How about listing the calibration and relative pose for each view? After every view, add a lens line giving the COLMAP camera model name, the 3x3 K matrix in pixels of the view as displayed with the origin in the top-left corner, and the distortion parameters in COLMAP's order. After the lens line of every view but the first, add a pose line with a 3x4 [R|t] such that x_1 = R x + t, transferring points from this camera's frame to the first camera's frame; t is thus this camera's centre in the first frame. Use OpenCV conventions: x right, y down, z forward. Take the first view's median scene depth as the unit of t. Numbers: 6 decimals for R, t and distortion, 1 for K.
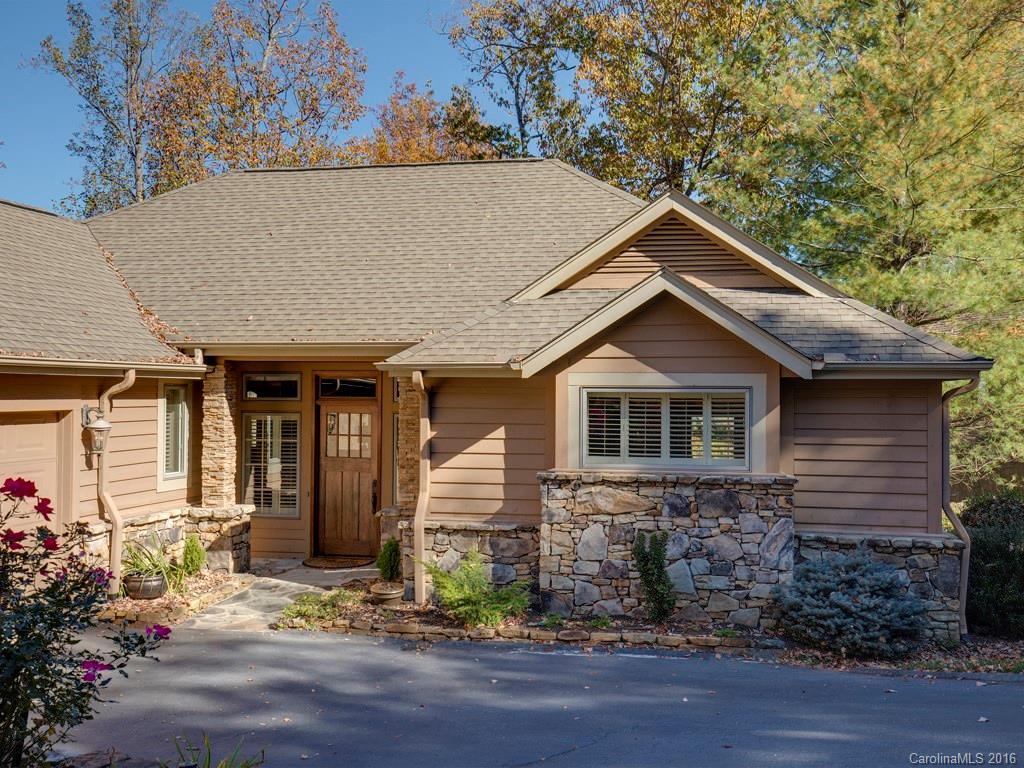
lens RADIAL K [[1078.0, 0, 512.0], [0, 1078.0, 384.0], [0, 0, 1]] dist [0.079359, -0.002515]
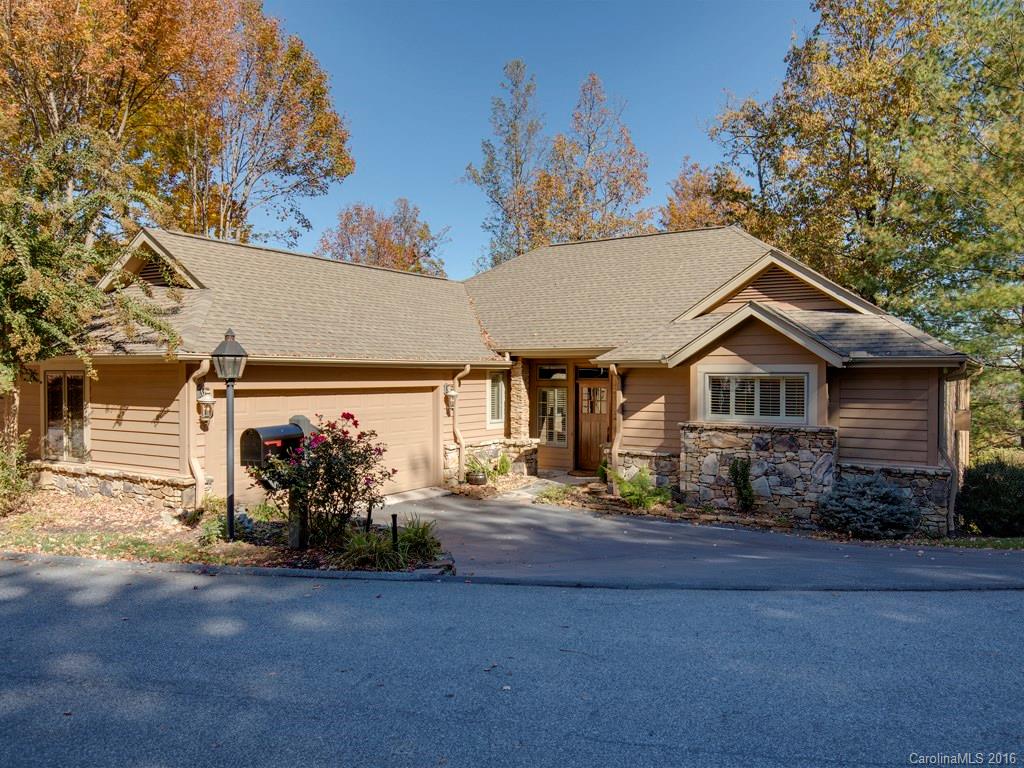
lens RADIAL K [[746.6, 0, 512.0], [0, 746.6, 384.0], [0, 0, 1]] dist [0.001838, 0.001172]
pose [[0.932293, 0.000739, -0.361704, 0.196367], [0.007818, 0.999723, 0.022195, -0.007871], [0.361620, -0.023520, 0.932029, -0.192847]]
